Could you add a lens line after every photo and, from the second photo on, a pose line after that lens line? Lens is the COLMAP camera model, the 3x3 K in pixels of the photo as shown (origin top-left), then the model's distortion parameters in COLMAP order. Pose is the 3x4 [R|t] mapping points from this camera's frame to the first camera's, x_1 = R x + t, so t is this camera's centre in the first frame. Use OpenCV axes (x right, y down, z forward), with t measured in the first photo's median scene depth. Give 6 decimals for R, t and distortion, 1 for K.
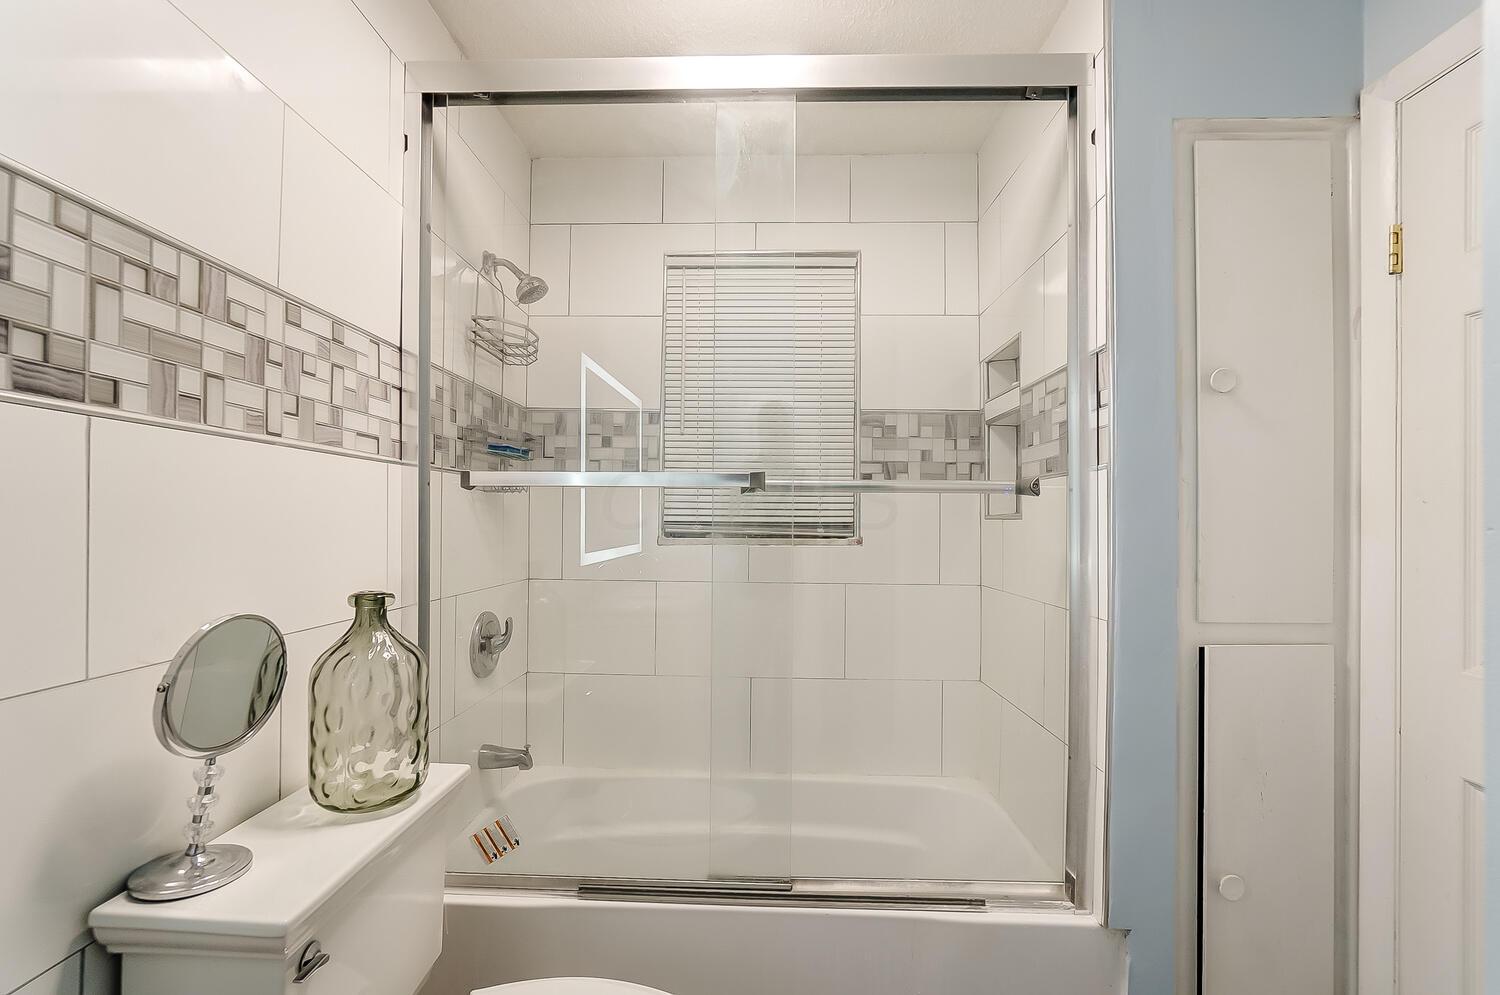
lens RADIAL K [[650.2, 0, 742.2], [0, 650.2, 517.5], [0, 0, 1]] dist [0.013199, 0.000580]
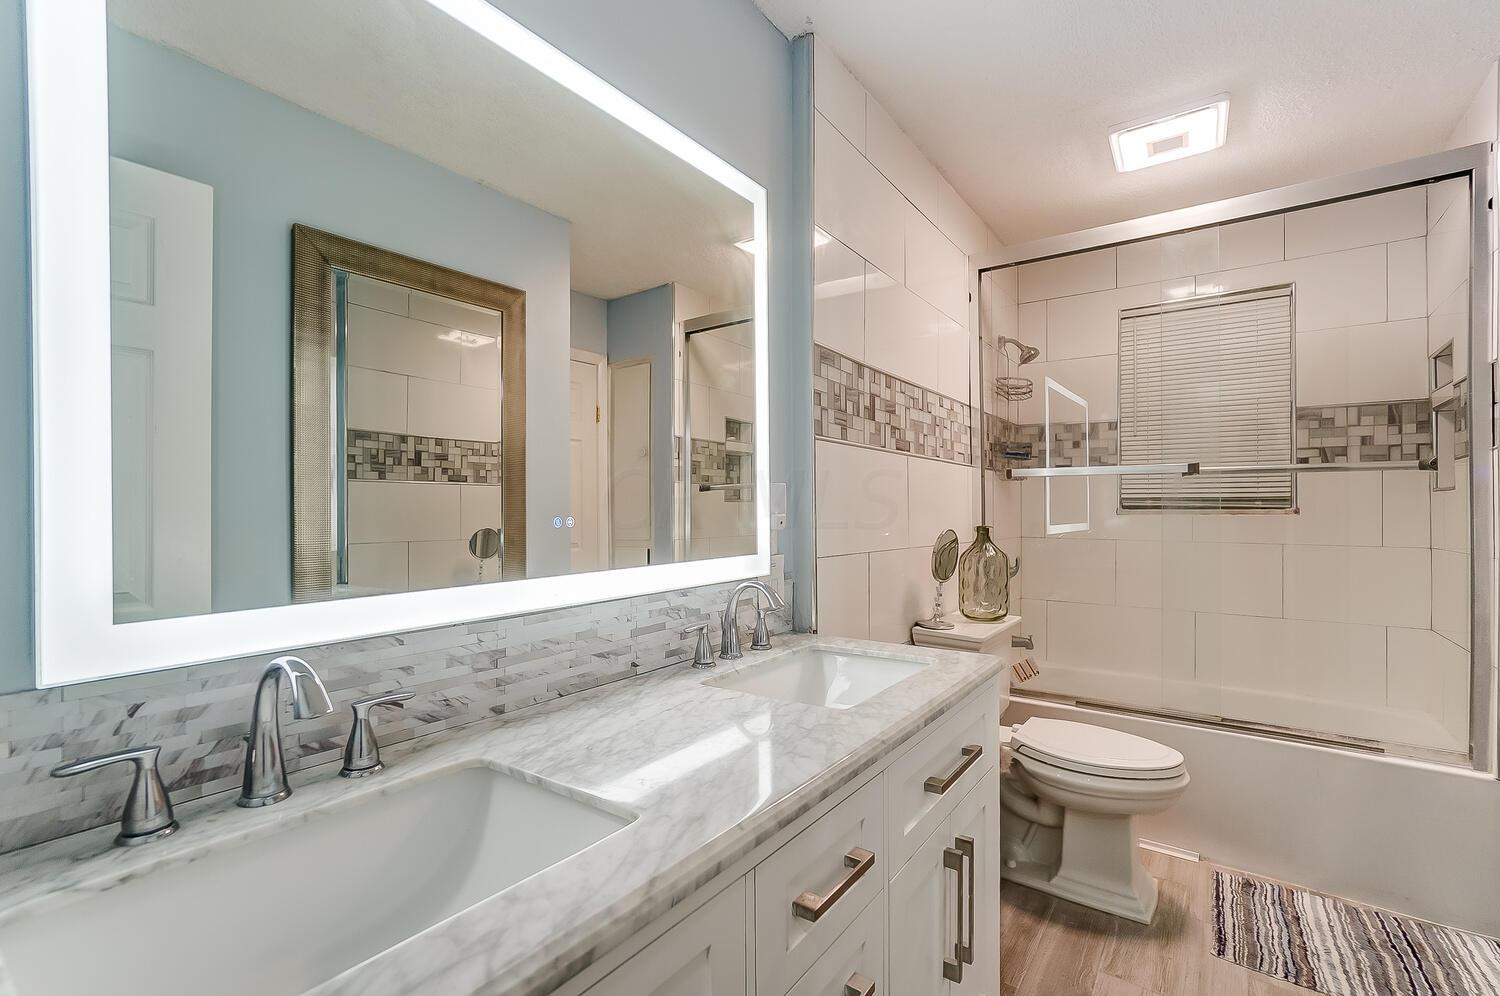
lens RADIAL K [[652.6, 0, 748.3], [0, 652.6, 503.3], [0, 0, 1]] dist [-0.029929, 0.011286]
pose [[0.820543, -0.009986, -0.571498, 0.018876], [0.005084, 0.999935, -0.010173, 0.028064], [0.571562, 0.005442, 0.820541, -0.638429]]
